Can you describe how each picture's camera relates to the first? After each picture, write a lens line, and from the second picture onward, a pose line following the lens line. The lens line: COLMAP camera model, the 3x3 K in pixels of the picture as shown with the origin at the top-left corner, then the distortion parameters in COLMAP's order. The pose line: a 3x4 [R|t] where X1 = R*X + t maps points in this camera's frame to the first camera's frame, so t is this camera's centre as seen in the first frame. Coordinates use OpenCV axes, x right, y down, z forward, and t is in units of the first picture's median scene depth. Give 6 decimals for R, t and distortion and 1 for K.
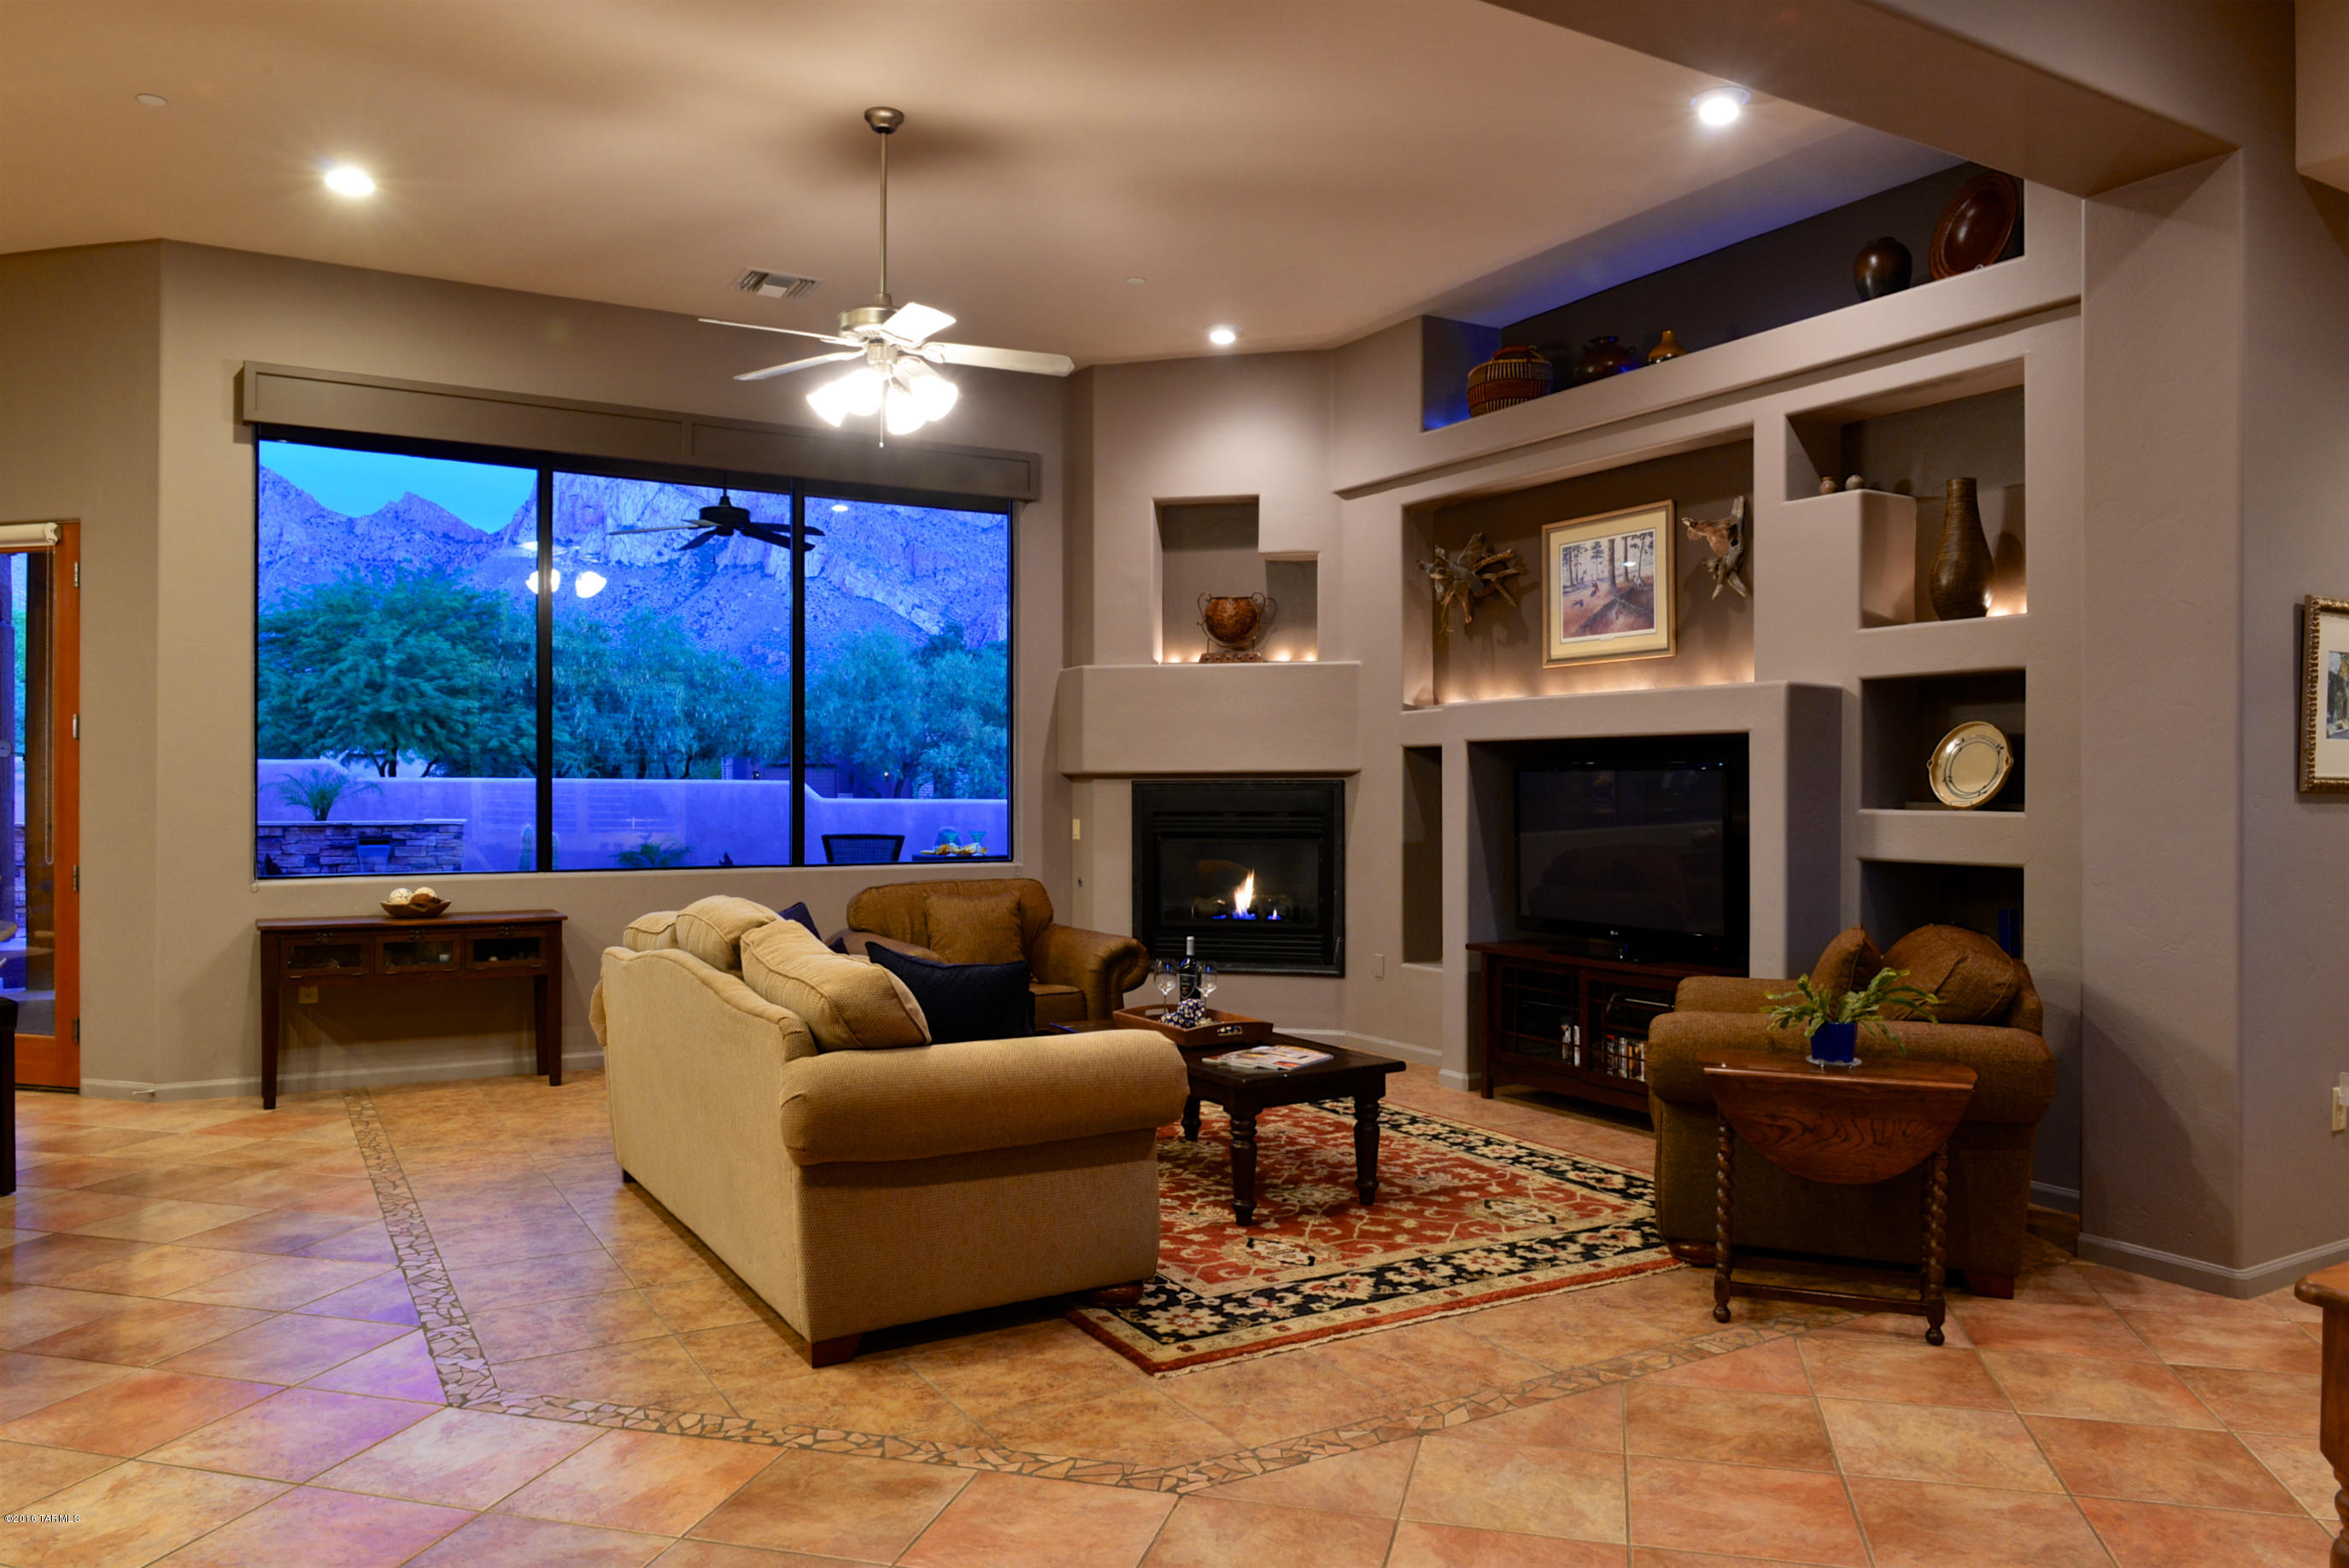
lens RADIAL K [[1617.3, 0, 1185.8], [0, 1617.3, 783.1], [0, 0, 1]] dist [-0.007376, -0.010985]
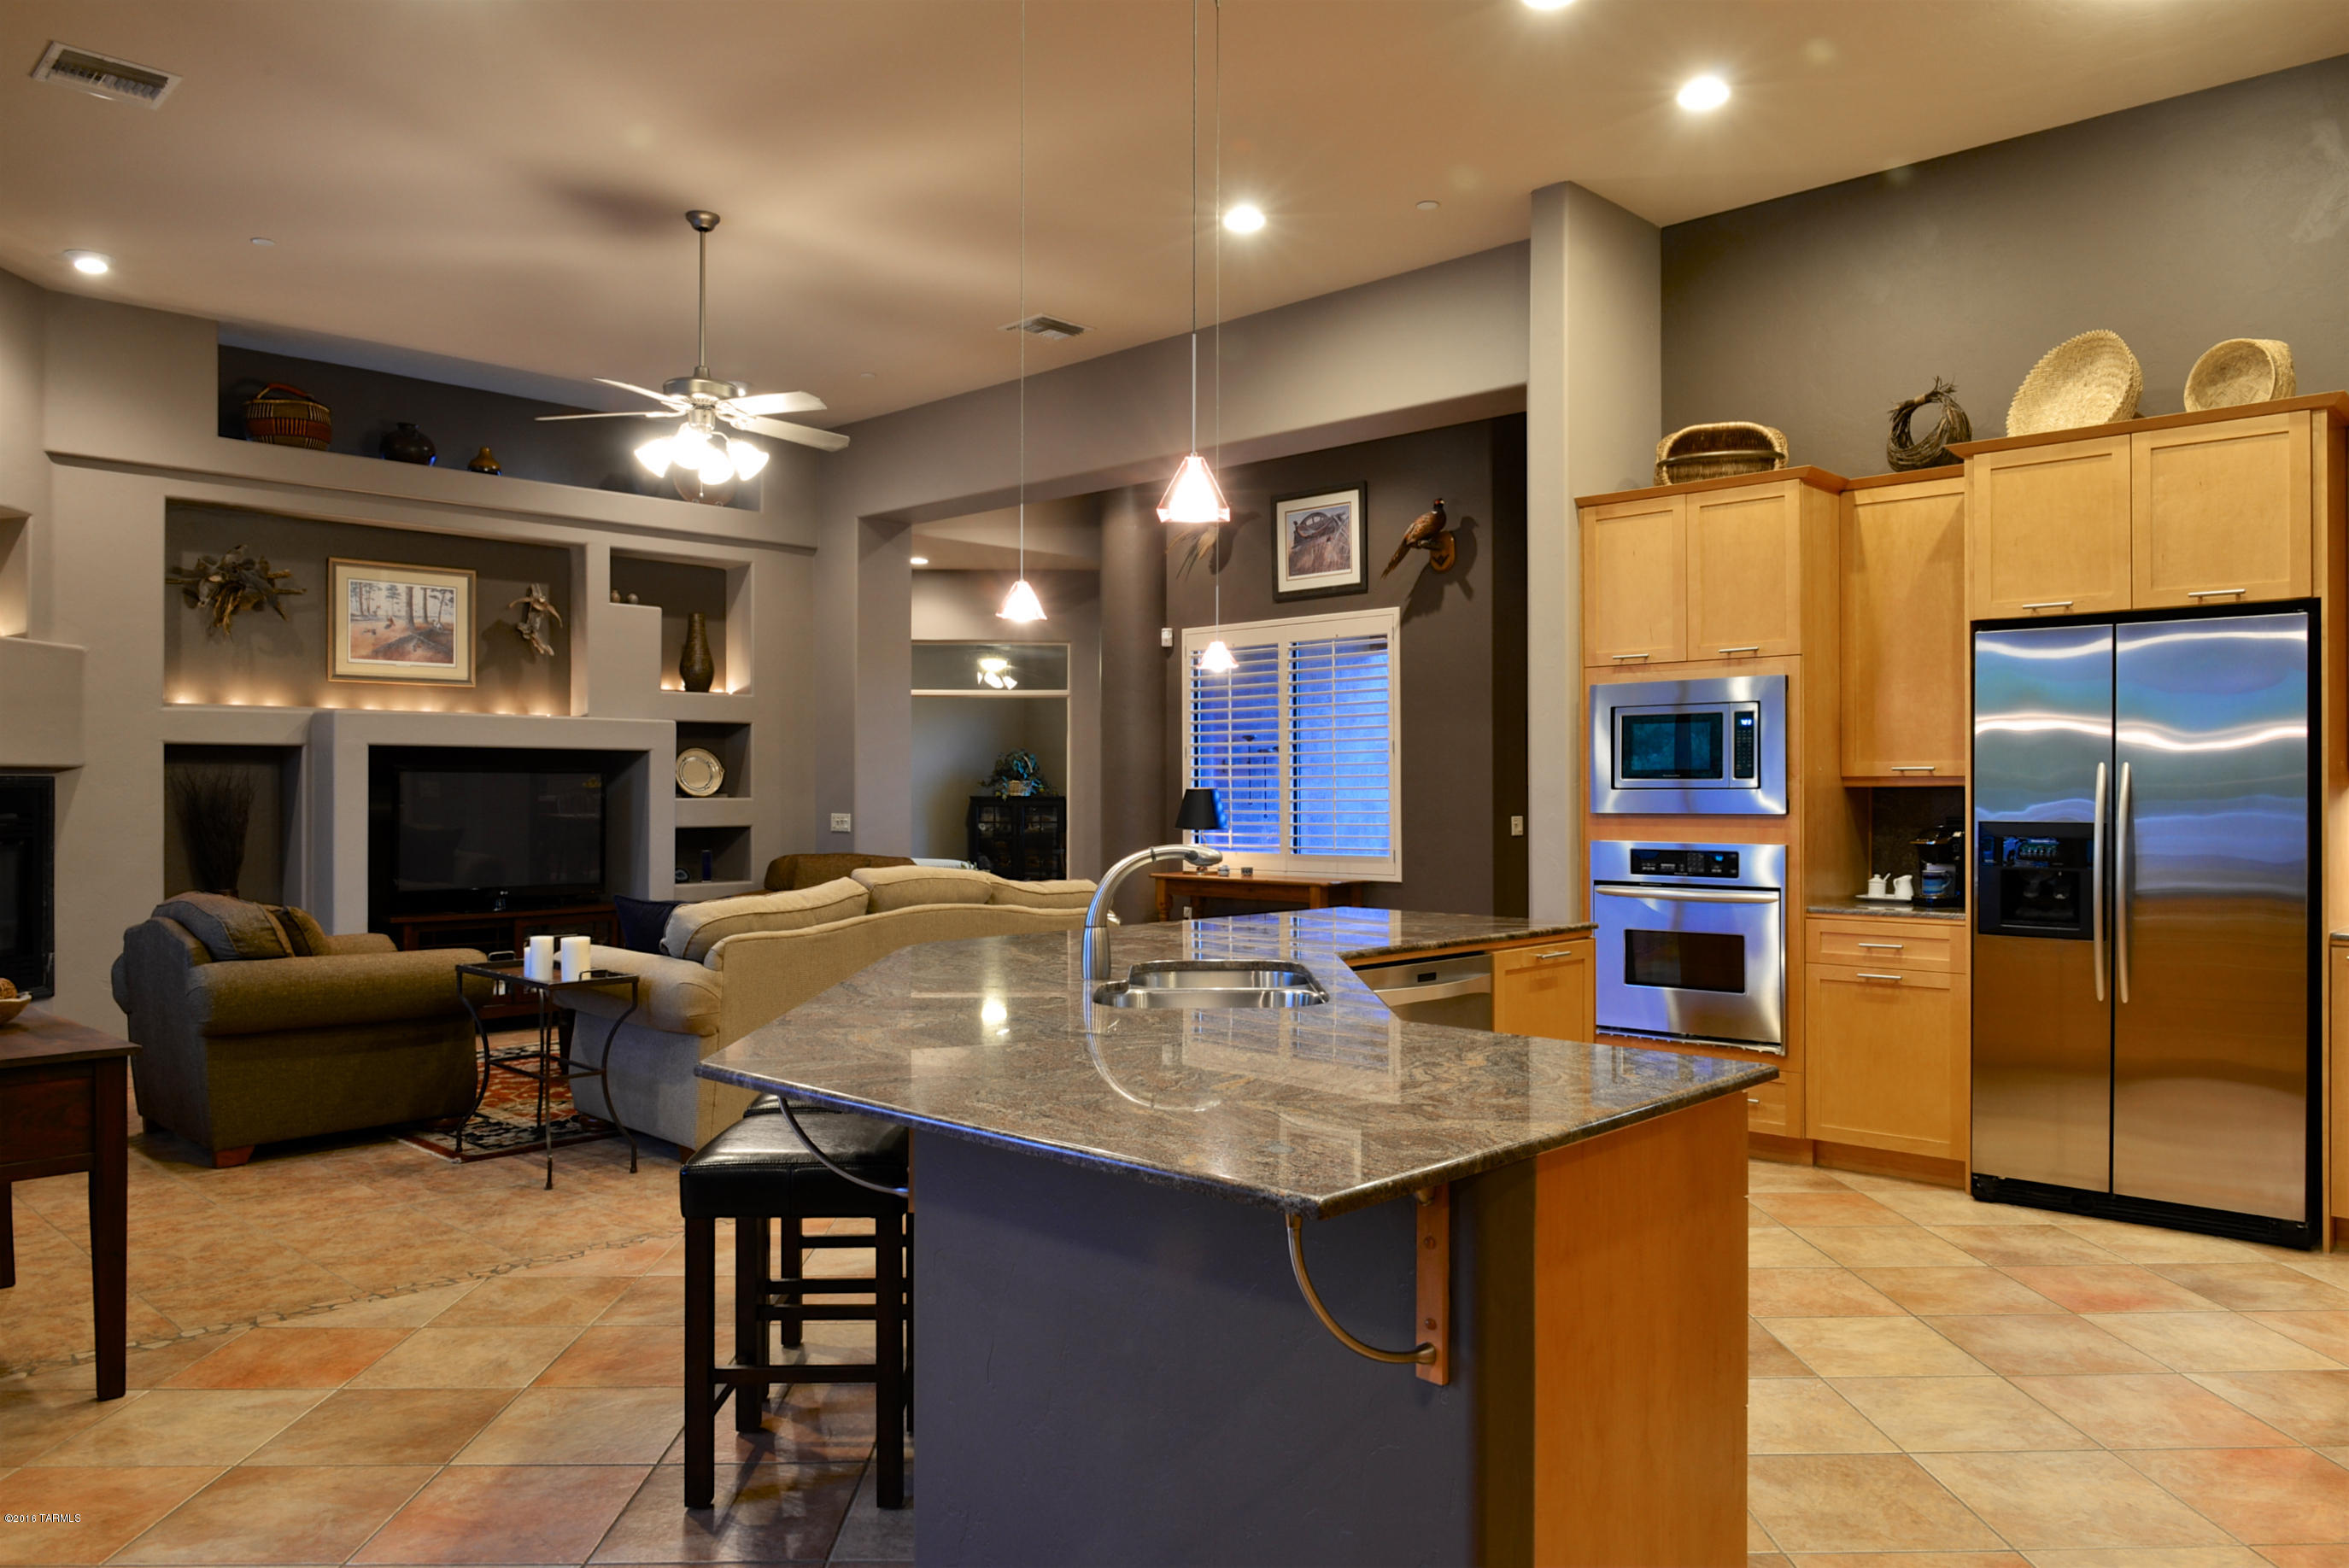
lens RADIAL K [[1617.3, 0, 1185.8], [0, 1617.3, 783.1], [0, 0, 1]] dist [-0.007376, -0.010985]
pose [[-0.274928, 0.001073, 0.961464, -1.090193], [-0.002757, 0.999994, -0.001904, 0.002075], [-0.961461, -0.003174, -0.274923, 0.754895]]
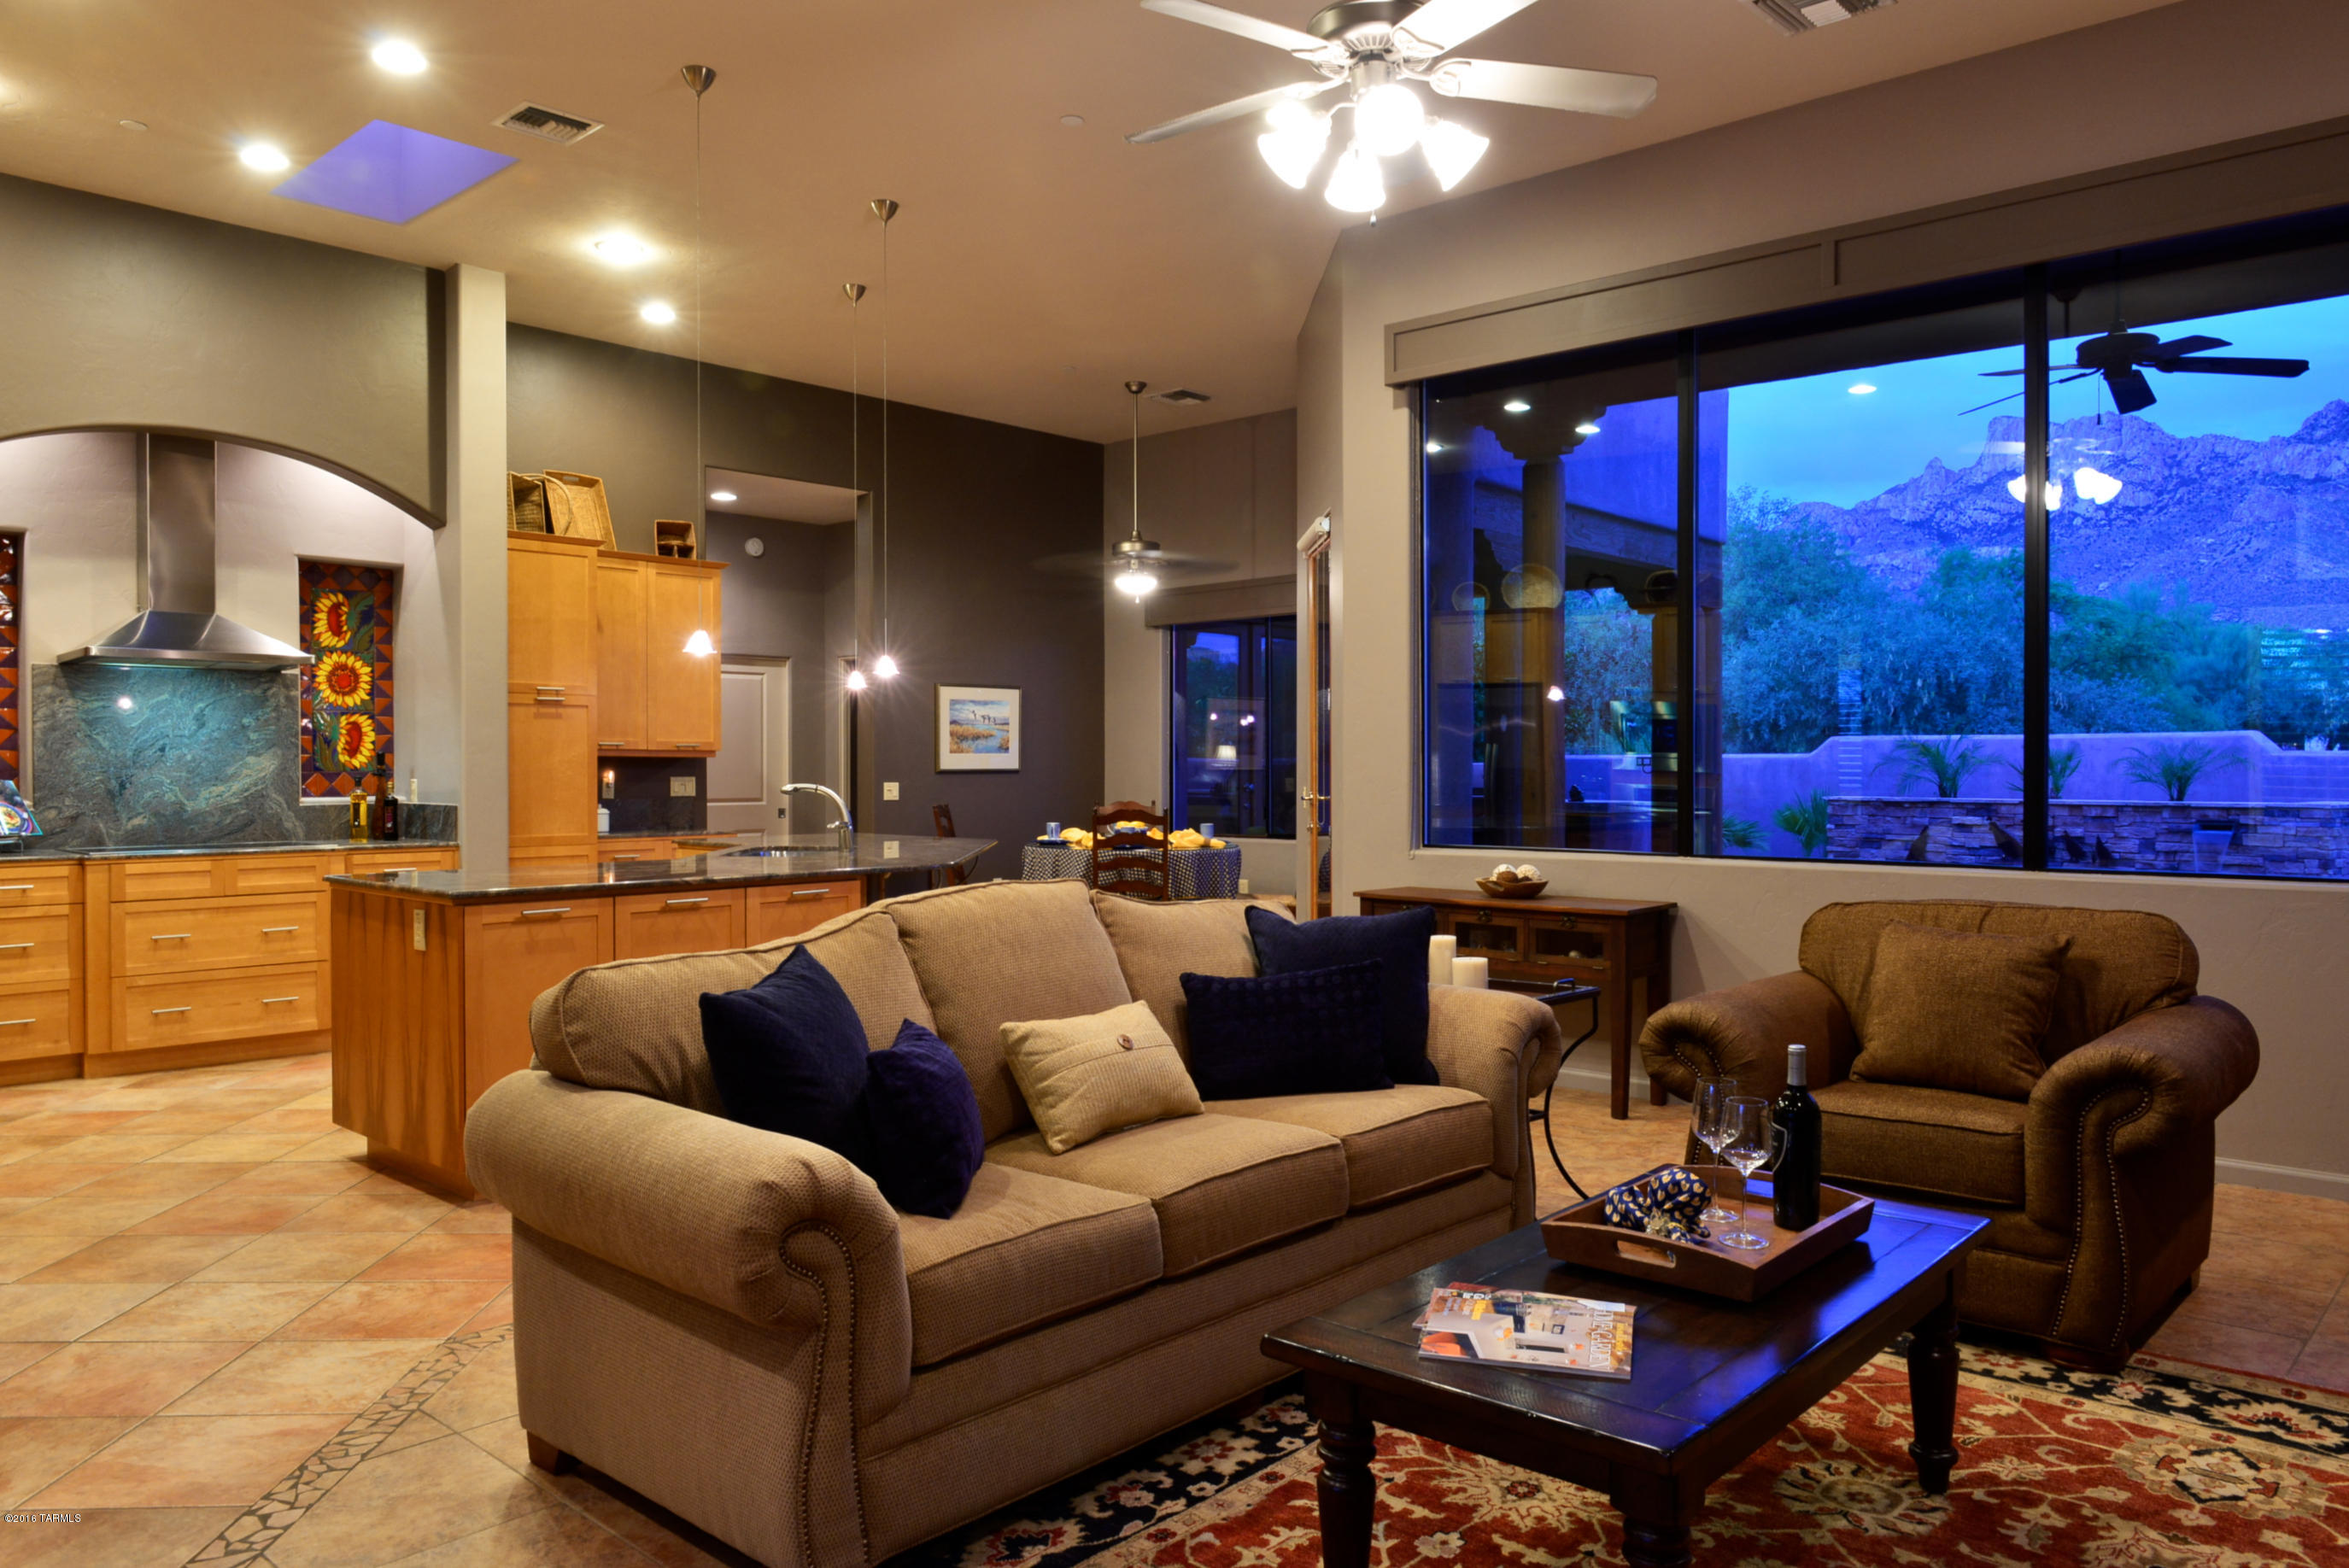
lens RADIAL K [[1617.3, 0, 1185.8], [0, 1617.3, 783.1], [0, 0, 1]] dist [-0.007376, -0.010985]
pose [[0.292158, 0.007136, -0.956343, 0.323722], [0.002987, 0.999960, 0.008374, 0.011677], [0.956365, -0.005303, 0.292126, 0.562847]]
